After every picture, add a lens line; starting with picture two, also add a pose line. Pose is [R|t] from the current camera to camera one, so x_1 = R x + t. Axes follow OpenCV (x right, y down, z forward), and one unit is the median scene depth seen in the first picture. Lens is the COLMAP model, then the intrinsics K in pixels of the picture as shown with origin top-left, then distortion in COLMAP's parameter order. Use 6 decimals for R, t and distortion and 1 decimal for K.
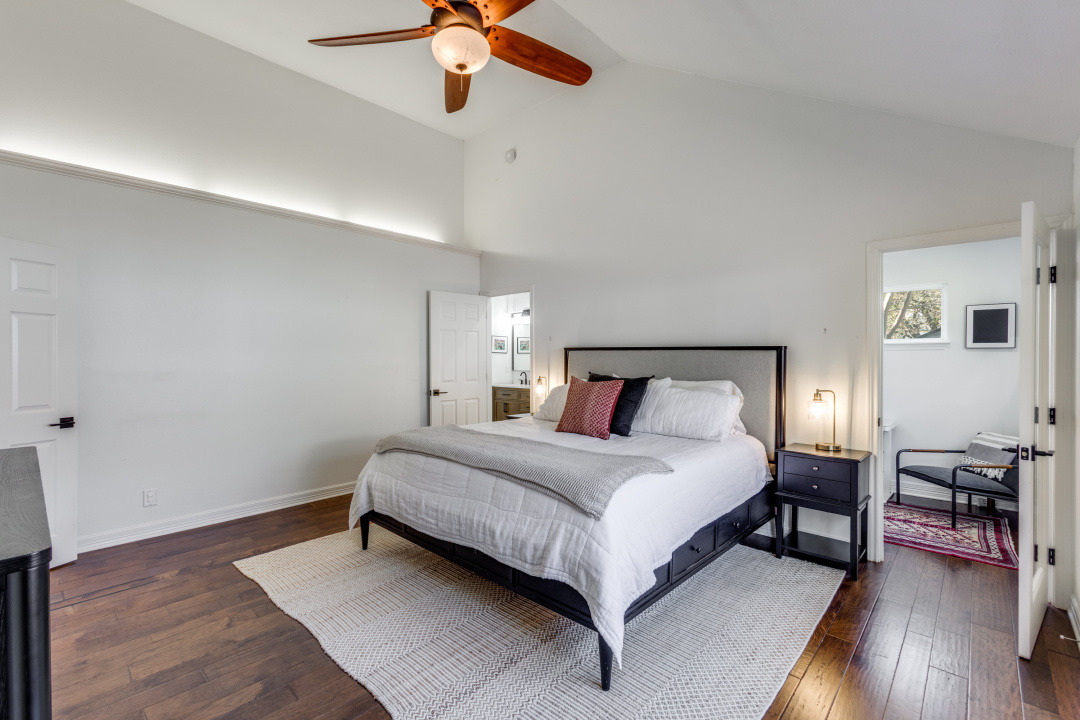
lens RADIAL K [[478.8, 0, 538.3], [0, 478.8, 363.9], [0, 0, 1]] dist [0.011872, 0.001217]
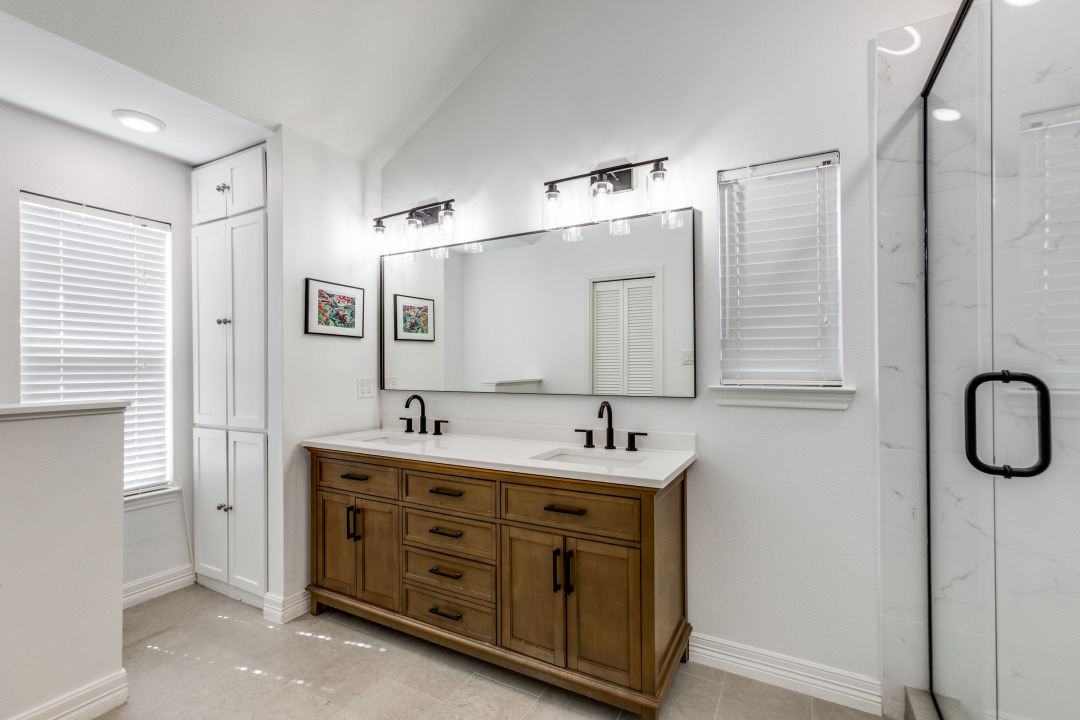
lens RADIAL K [[478.8, 0, 542.5], [0, 478.8, 363.3], [0, 0, 1]] dist [0.011872, 0.001217]
pose [[0.965254, -0.002328, 0.261304, -0.032299], [0.003528, 0.999985, -0.004123, -0.003604], [-0.261290, 0.004902, 0.965248, 0.654795]]
